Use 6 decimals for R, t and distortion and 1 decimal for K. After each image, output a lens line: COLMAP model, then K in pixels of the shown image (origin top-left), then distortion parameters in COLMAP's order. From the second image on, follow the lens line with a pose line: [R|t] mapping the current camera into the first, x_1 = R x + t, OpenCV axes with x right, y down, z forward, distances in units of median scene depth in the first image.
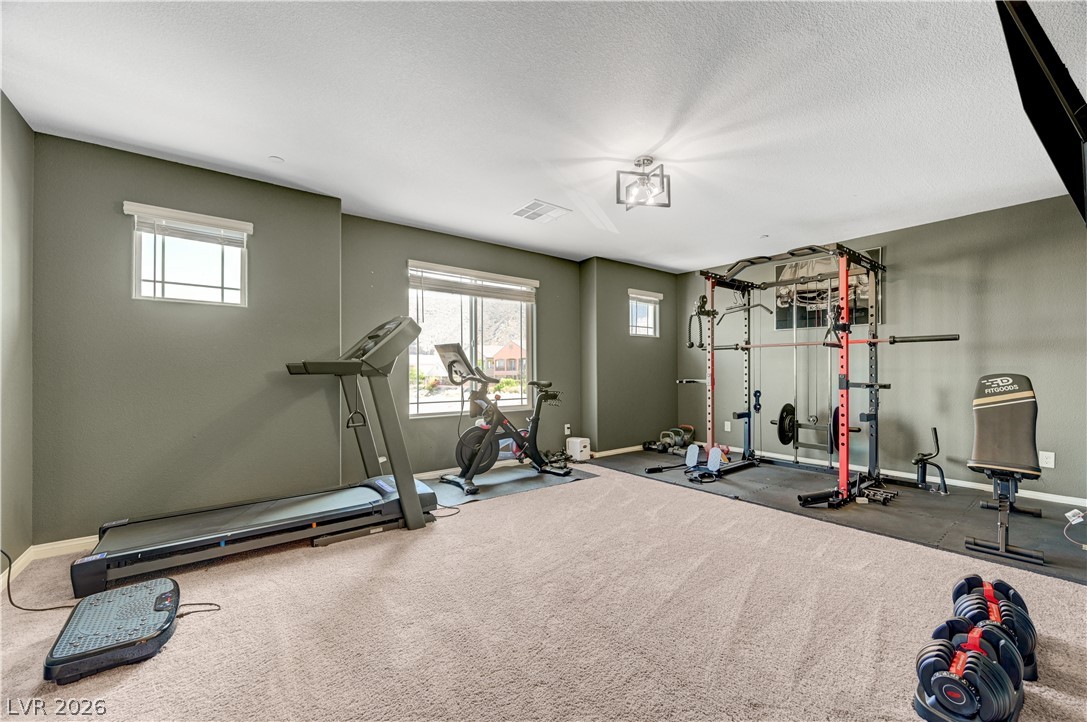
lens RADIAL K [[428.3, 0, 545.3], [0, 428.3, 363.1], [0, 0, 1]] dist [-0.009248, 0.000896]
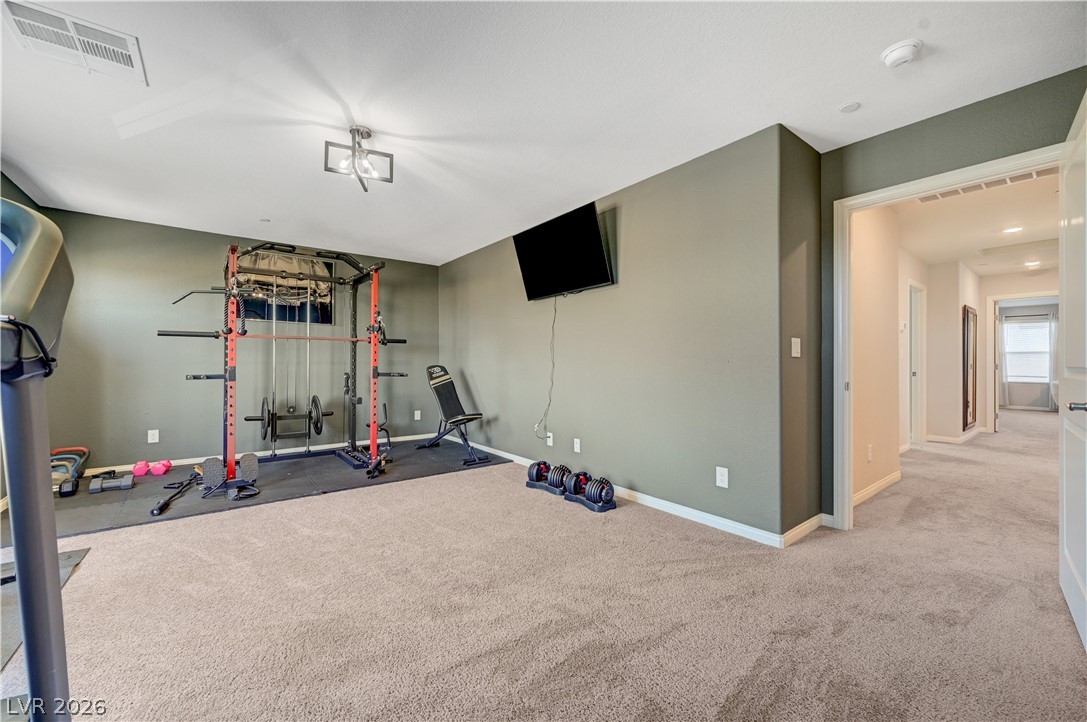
lens RADIAL K [[428.3, 0, 545.3], [0, 428.3, 363.1], [0, 0, 1]] dist [-0.009248, 0.000896]
pose [[0.005120, -0.000497, 0.999987, -0.515069], [-0.017715, 0.999843, 0.000587, 0.006350], [-0.999830, -0.017717, 0.005110, 0.462174]]
